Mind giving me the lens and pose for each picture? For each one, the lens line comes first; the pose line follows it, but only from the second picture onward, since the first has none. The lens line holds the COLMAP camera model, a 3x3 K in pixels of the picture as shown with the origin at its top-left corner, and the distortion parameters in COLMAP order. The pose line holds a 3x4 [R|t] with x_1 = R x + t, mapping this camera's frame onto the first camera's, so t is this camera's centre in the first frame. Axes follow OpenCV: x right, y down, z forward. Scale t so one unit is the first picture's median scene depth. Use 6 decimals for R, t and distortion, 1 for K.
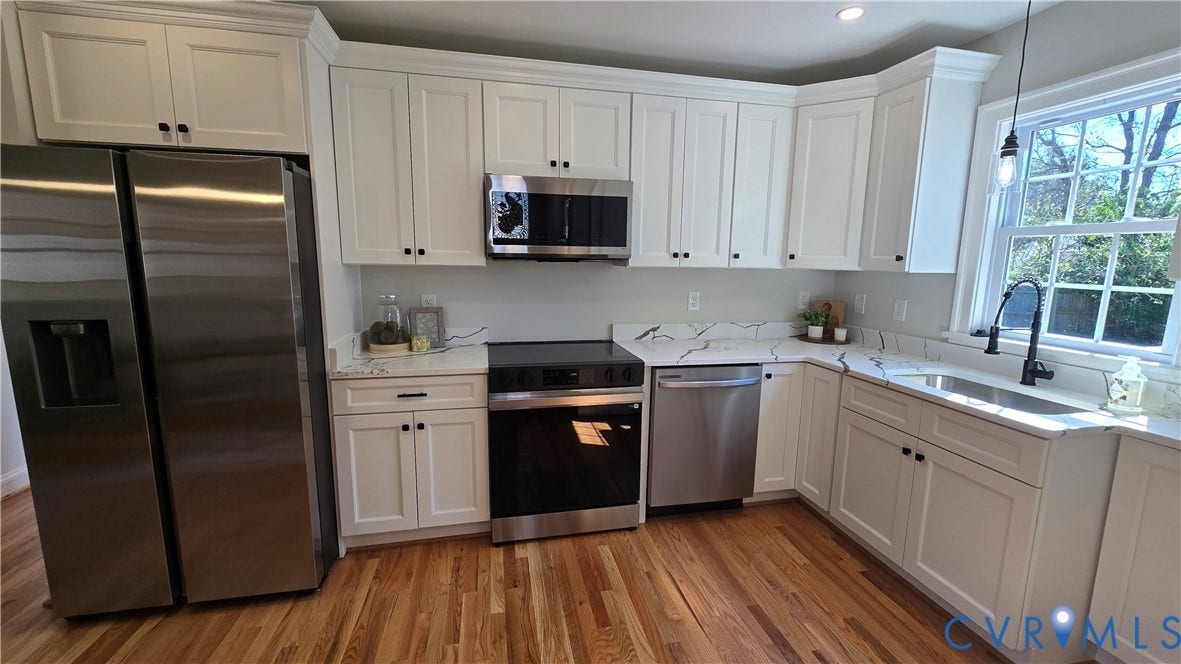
lens RADIAL K [[481.9, 0, 595.9], [0, 481.9, 336.0], [0, 0, 1]] dist [-0.002582, -0.000056]
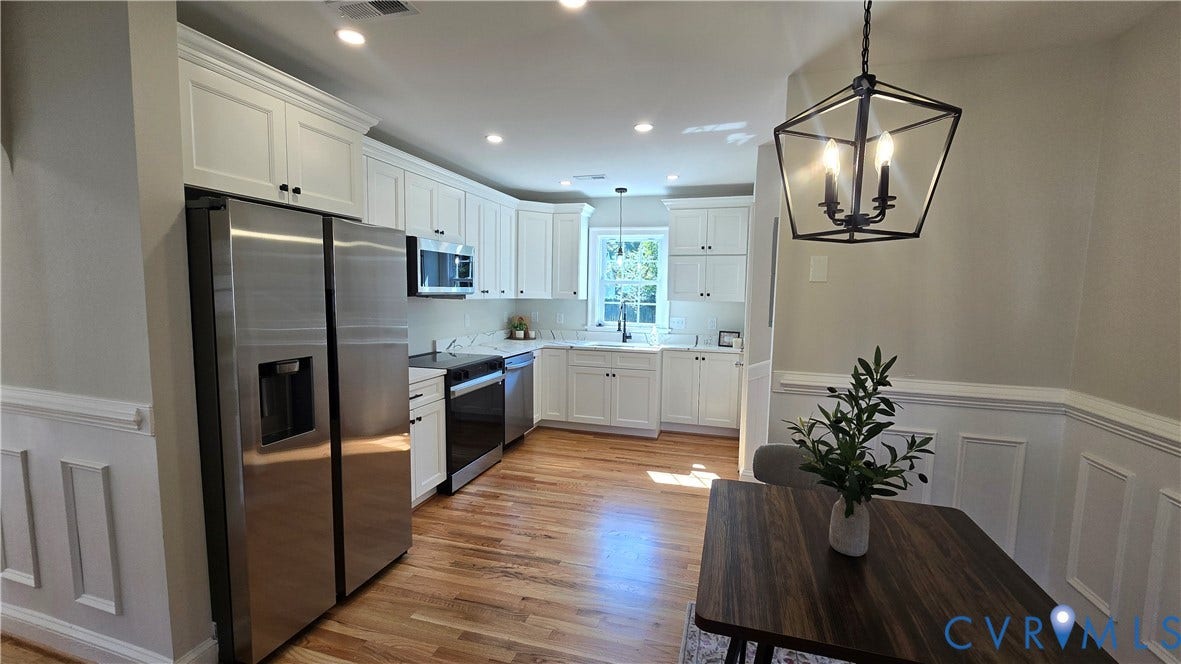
lens RADIAL K [[481.9, 0, 595.5], [0, 481.9, 339.1], [0, 0, 1]] dist [-0.002582, -0.000056]
pose [[0.492789, -0.092392, 0.865230, -1.246721], [0.127740, 0.991255, 0.033096, -0.019154], [-0.860722, 0.094215, 0.500282, -0.135295]]
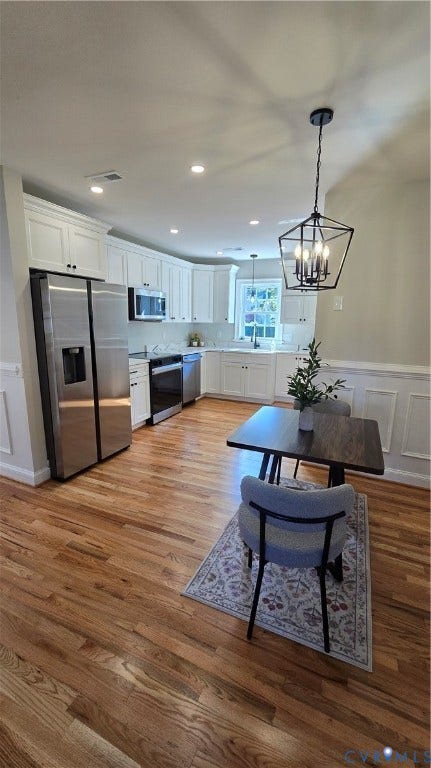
lens RADIAL K [[313.4, 0, 211.7], [0, 313.4, 386.4], [0, 0, 1]] dist [-0.002582, -0.000056]
pose [[0.613475, -0.169385, 0.771335, -1.411467], [0.117816, 0.985426, 0.122695, 0.035933], [-0.780876, 0.015606, 0.624491, -0.404934]]
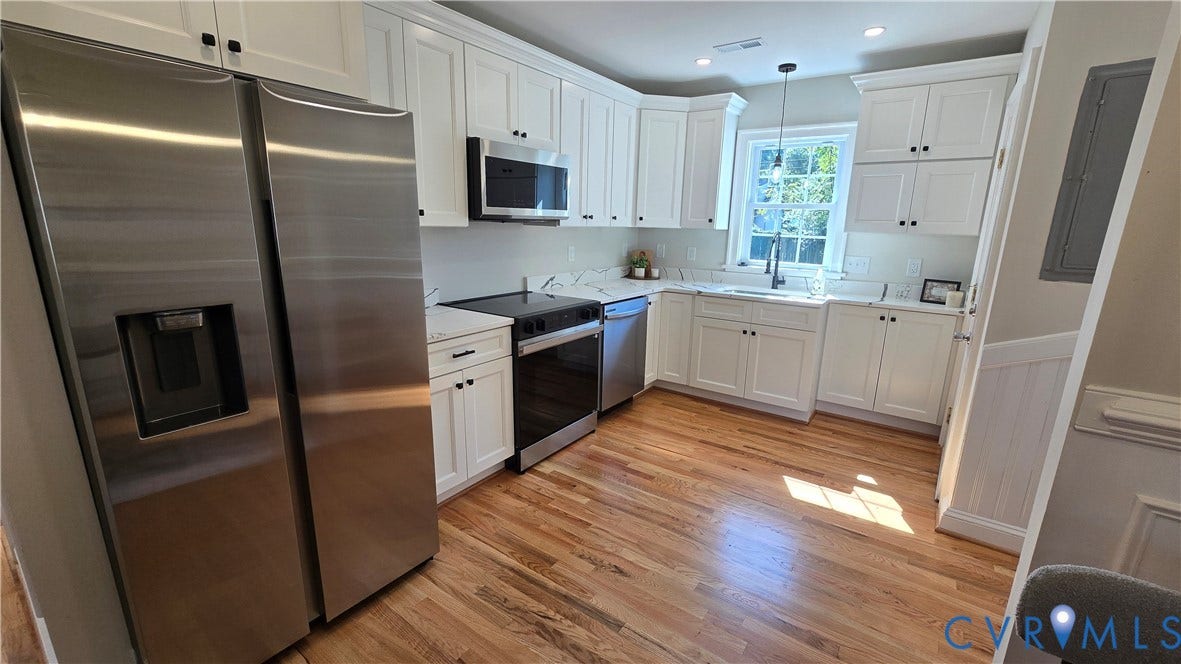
lens RADIAL K [[481.9, 0, 595.6], [0, 481.9, 337.5], [0, 0, 1]] dist [-0.002582, -0.000056]
pose [[0.741980, -0.155371, 0.652169, -0.810188], [0.093796, 0.987265, 0.128491, -0.018550], [-0.663828, -0.034167, 0.747105, 0.032641]]
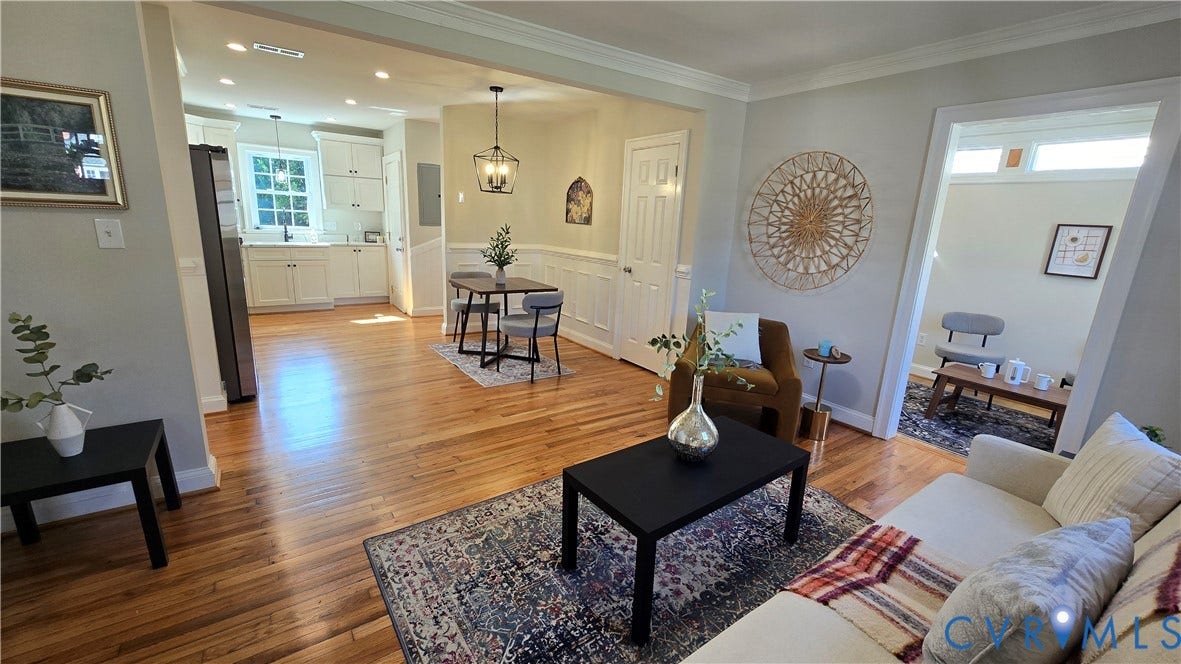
lens RADIAL K [[481.9, 0, 594.6], [0, 481.9, 335.4], [0, 0, 1]] dist [-0.002582, -0.000056]
pose [[-0.372349, -0.249669, 0.893880, -2.592974], [0.094938, 0.947838, 0.304287, -0.082479], [-0.923224, 0.198165, -0.329224, 0.255009]]
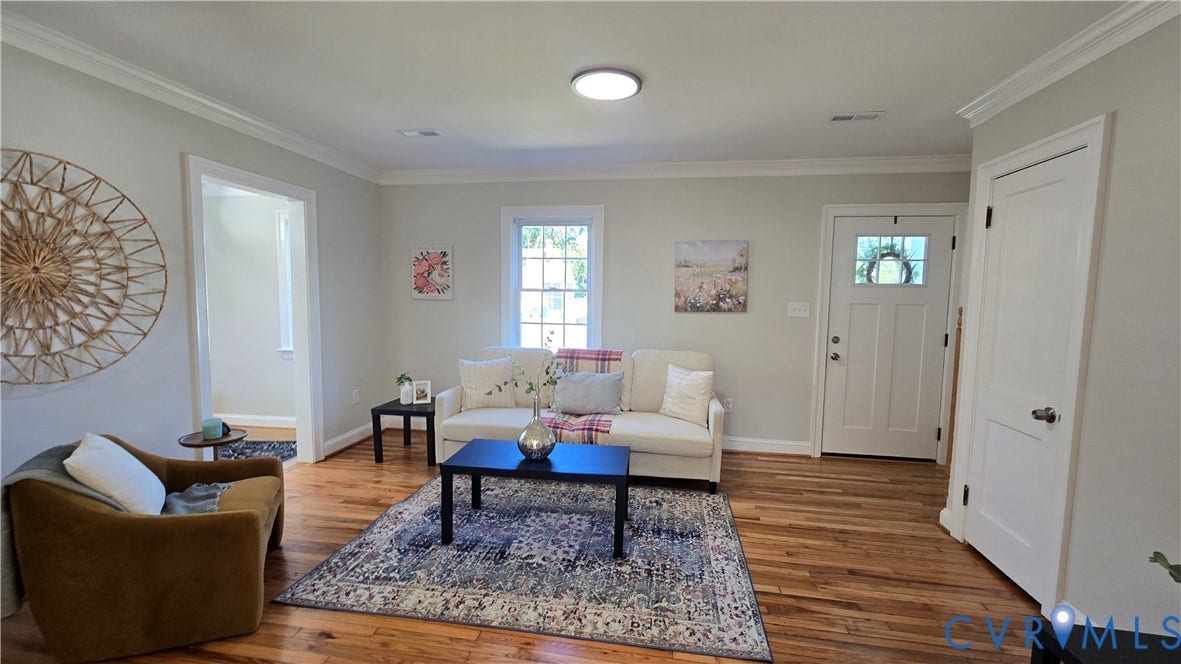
lens RADIAL K [[481.9, 0, 597.8], [0, 481.9, 334.6], [0, 0, 1]] dist [-0.002582, -0.000056]
pose [[-0.380415, 0.057363, -0.923035, -0.953546], [-0.165206, 0.977806, 0.128854, -0.061145], [0.909940, 0.201509, -0.362495, 0.348163]]
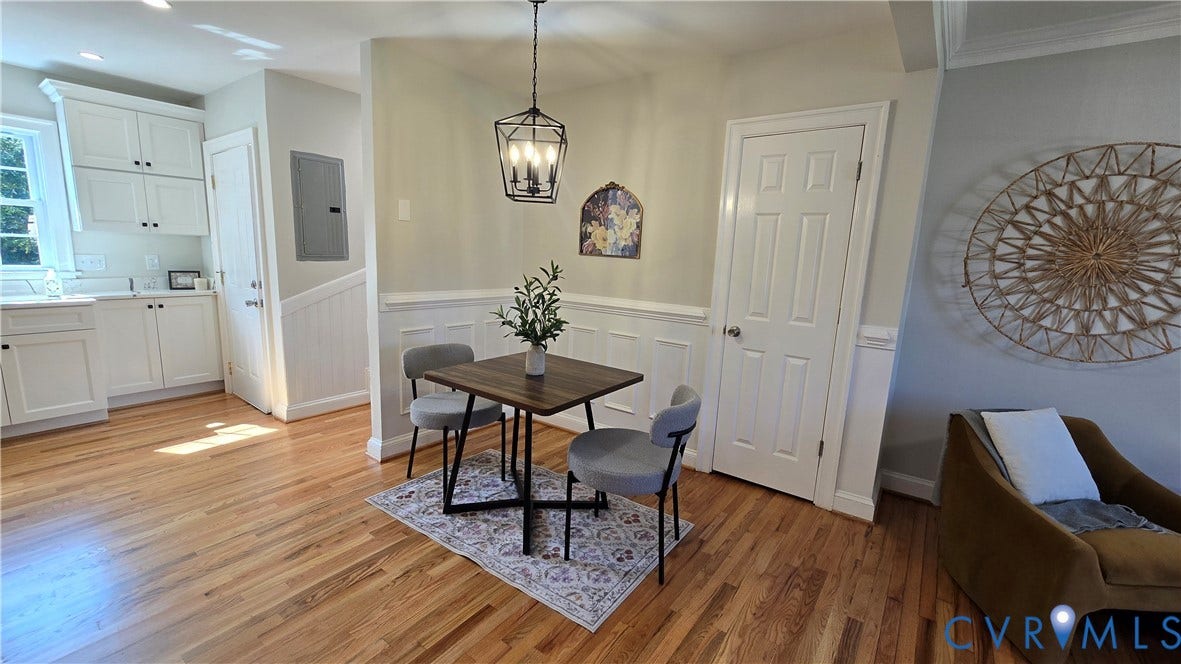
lens RADIAL K [[481.9, 0, 593.3], [0, 481.9, 336.2], [0, 0, 1]] dist [-0.002582, -0.000056]
pose [[-0.655776, -0.172892, 0.734892, -1.461601], [0.068197, 0.955878, 0.285738, -0.082092], [-0.751869, 0.237497, -0.615051, 0.437688]]
